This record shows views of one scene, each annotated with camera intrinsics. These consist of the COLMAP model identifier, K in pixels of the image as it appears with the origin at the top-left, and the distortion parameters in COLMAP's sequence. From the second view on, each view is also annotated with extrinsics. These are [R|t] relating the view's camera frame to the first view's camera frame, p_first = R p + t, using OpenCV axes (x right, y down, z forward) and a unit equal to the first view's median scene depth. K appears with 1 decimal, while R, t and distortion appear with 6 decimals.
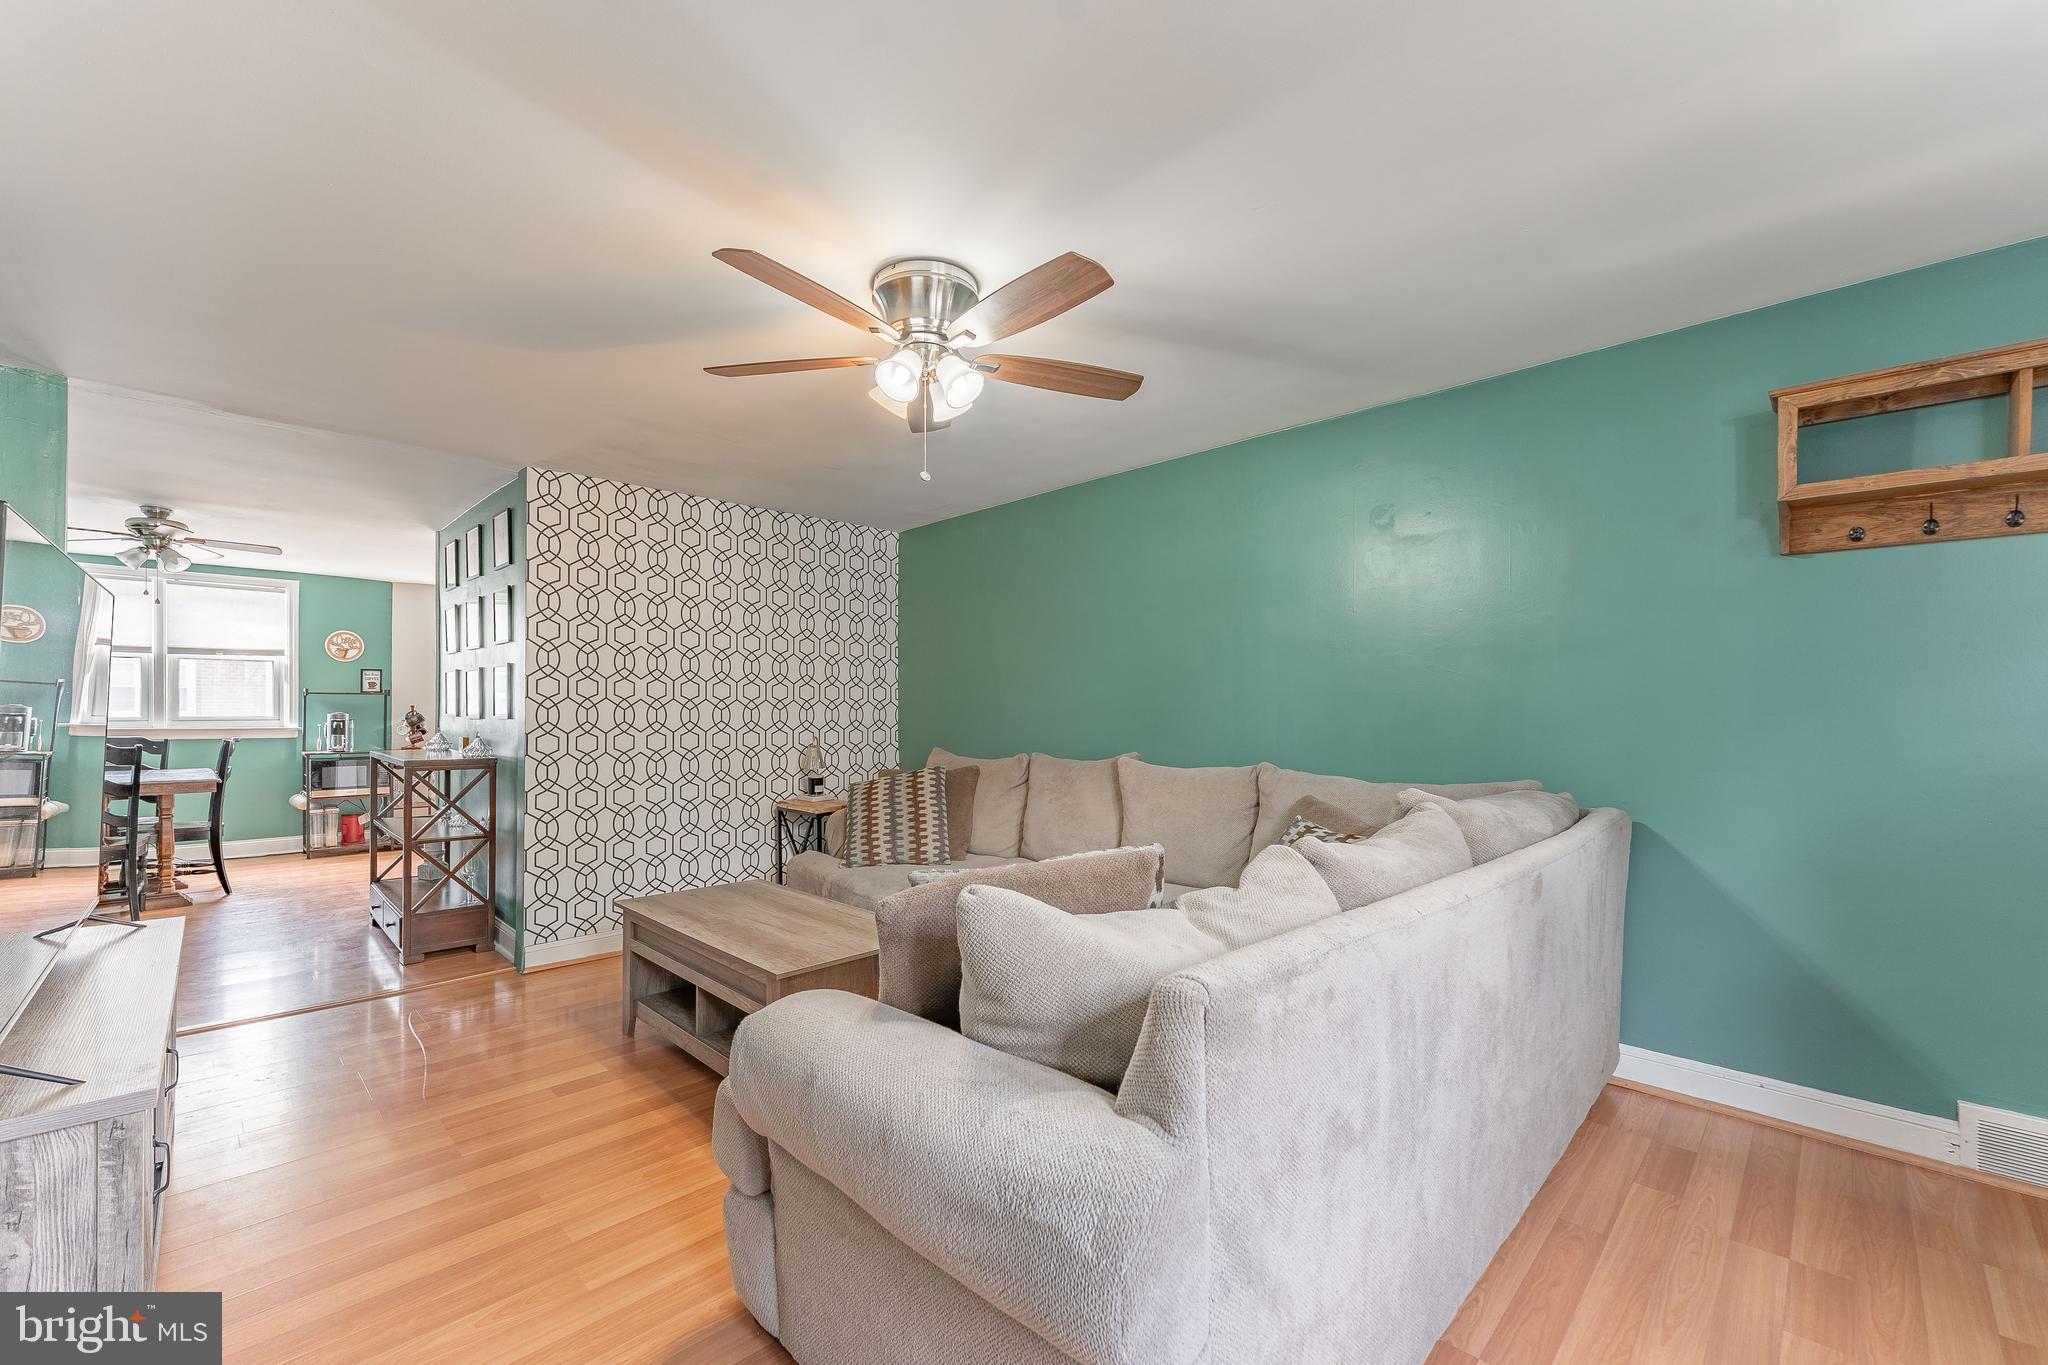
lens RADIAL K [[849.7, 0, 993.6], [0, 849.7, 707.9], [0, 0, 1]] dist [-0.000460, -0.000900]
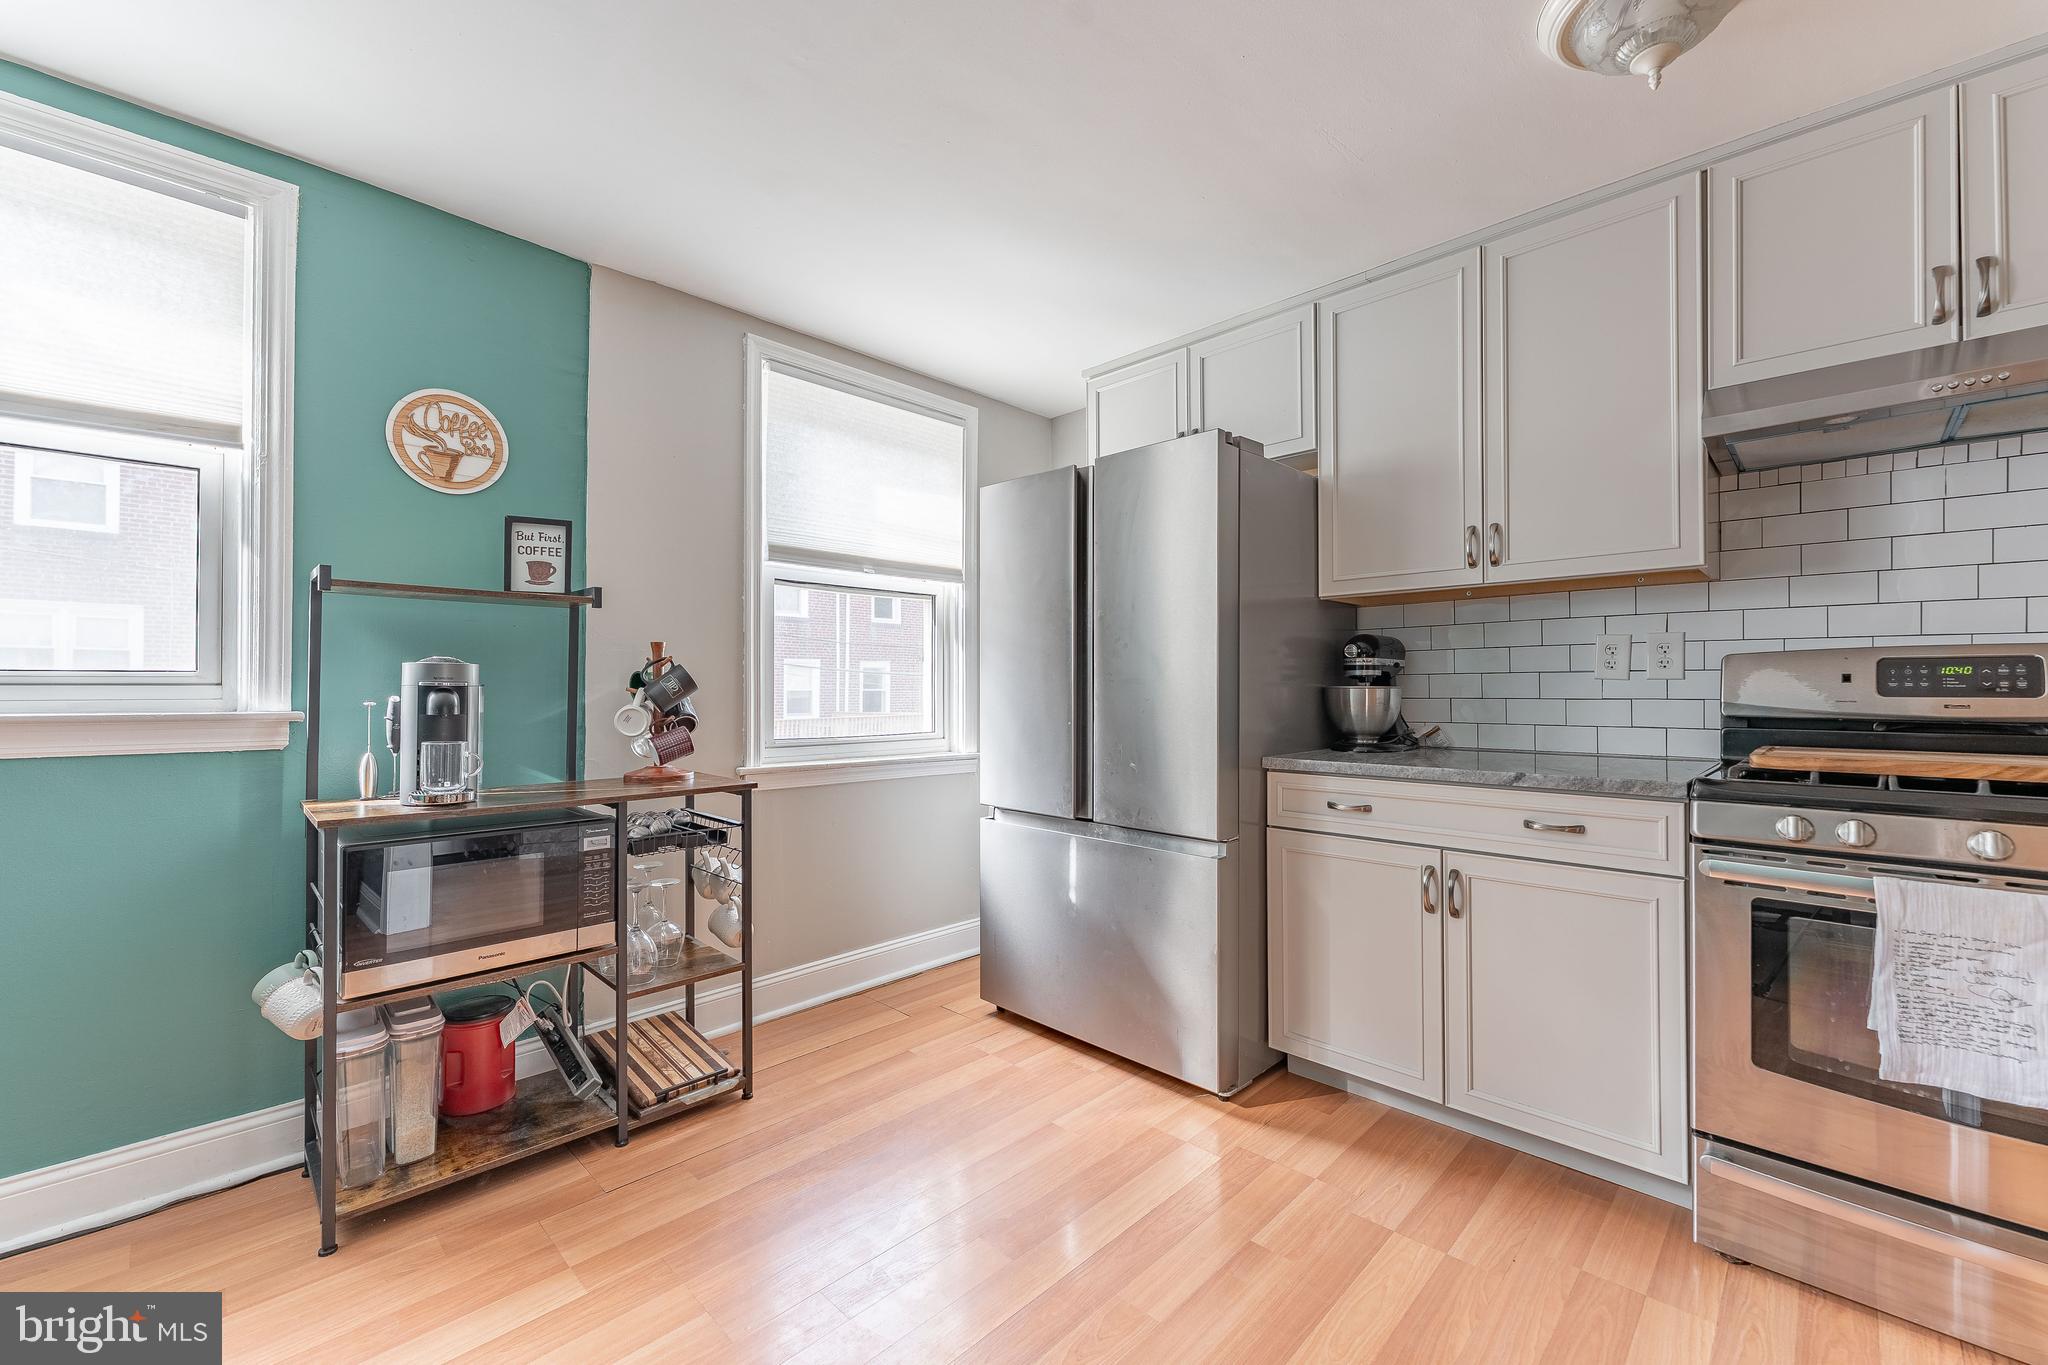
lens RADIAL K [[849.7, 0, 1015.6], [0, 849.7, 684.7], [0, 0, 1]] dist [-0.000460, -0.000900]
pose [[0.999818, 0.006039, 0.018119, -0.599528], [-0.006038, 0.999982, -0.000118, 0.013000], [-0.018119, 0.000009, 0.999836, 0.733533]]
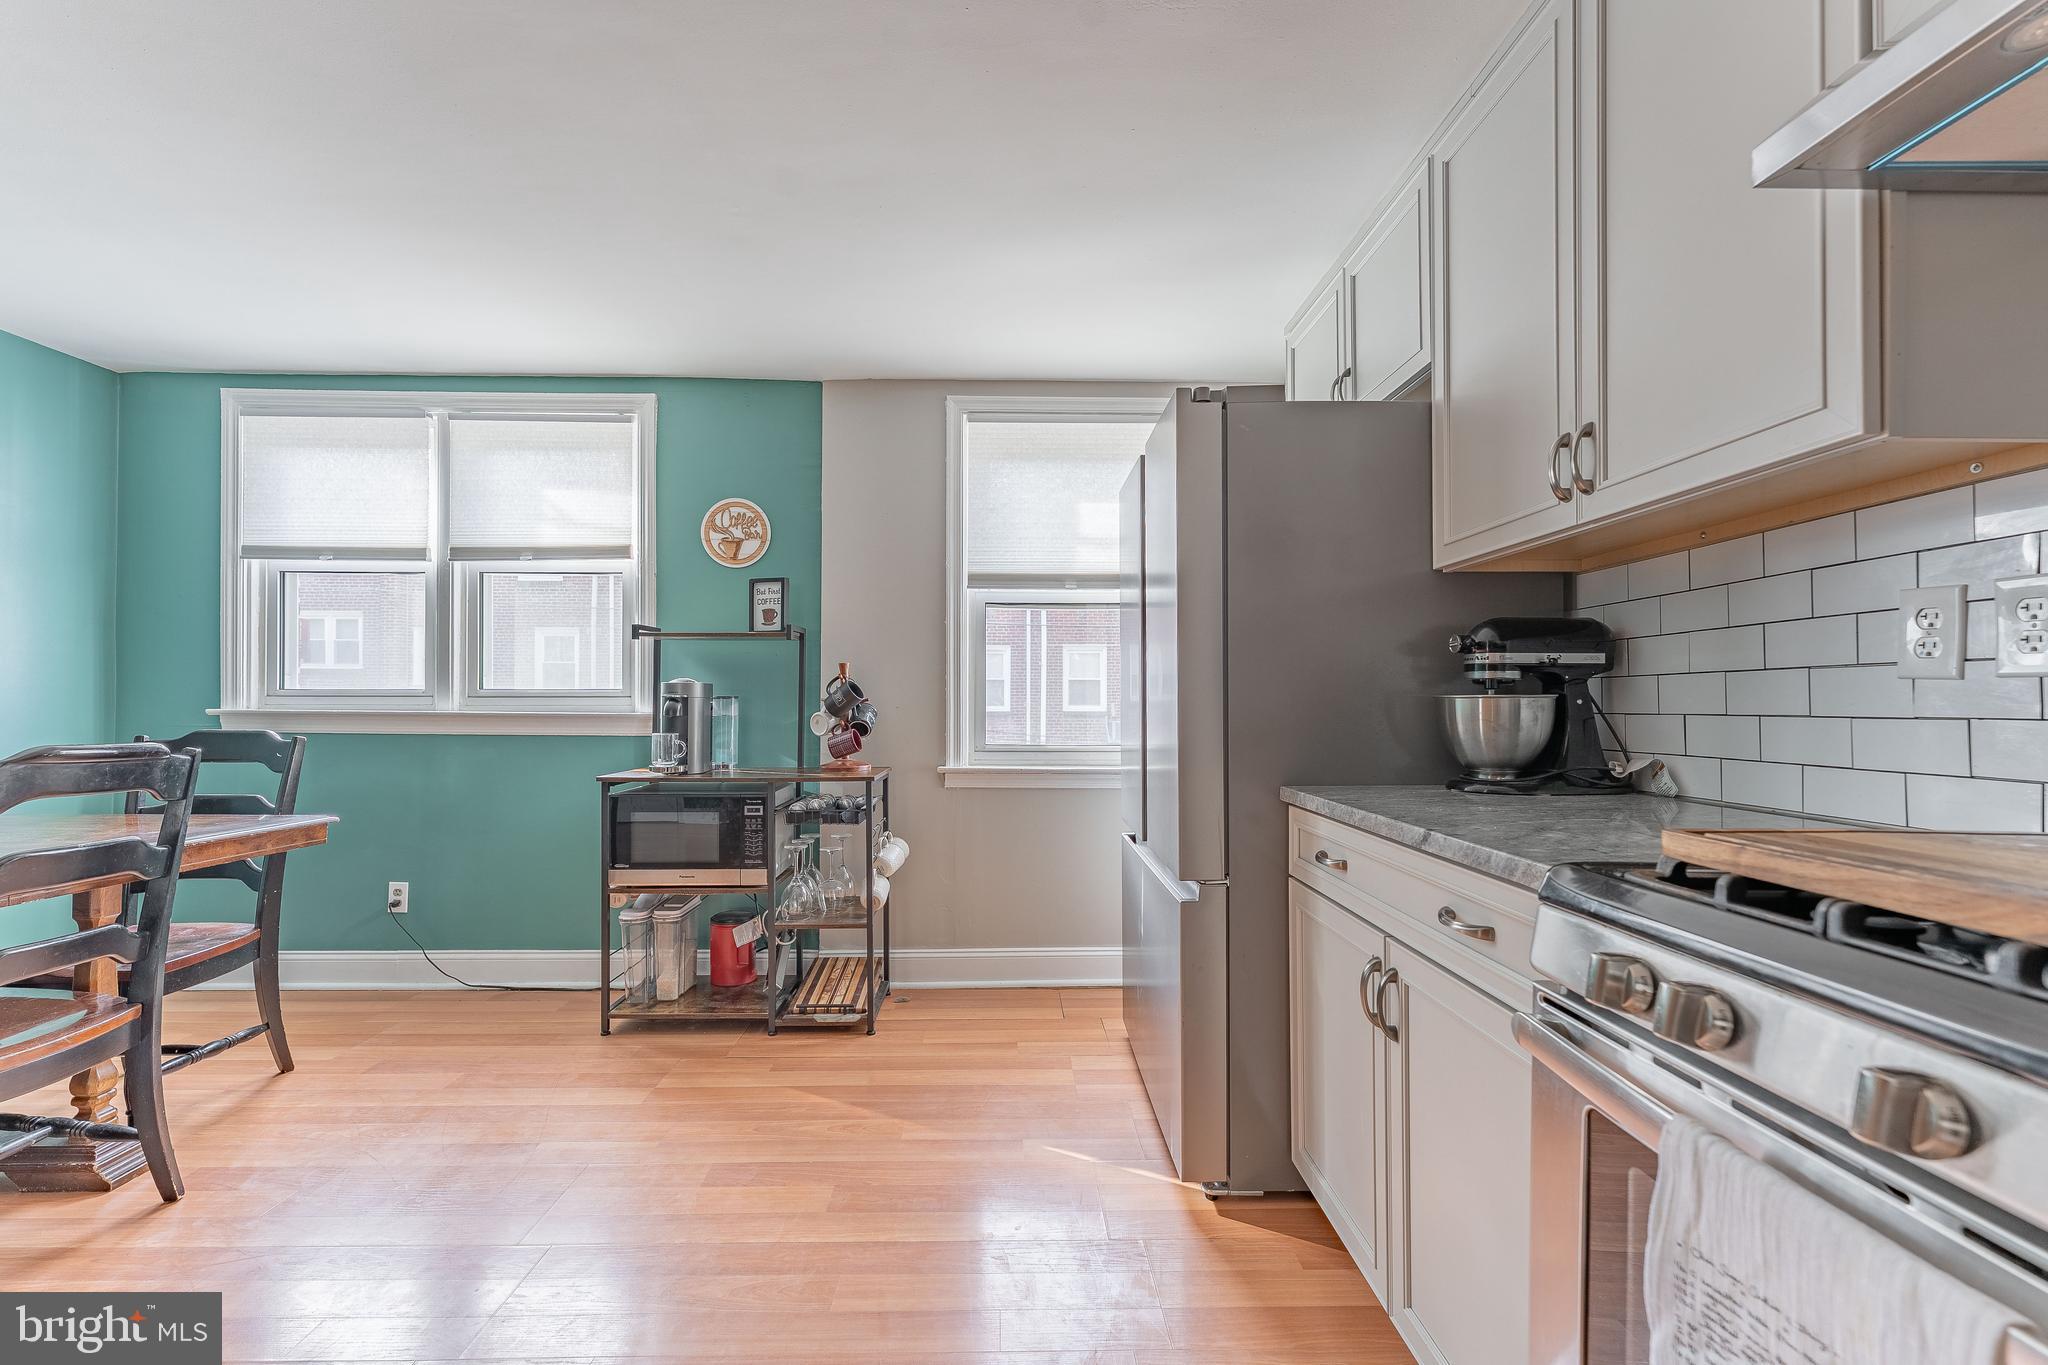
lens RADIAL K [[849.7, 0, 1050.9], [0, 849.7, 697.4], [0, 0, 1]] dist [-0.000460, -0.000900]
pose [[0.728646, 0.003444, -0.684882, -0.356046], [-0.001960, 0.999994, 0.002943, 0.012949], [0.684888, -0.000802, 0.728648, 0.830893]]
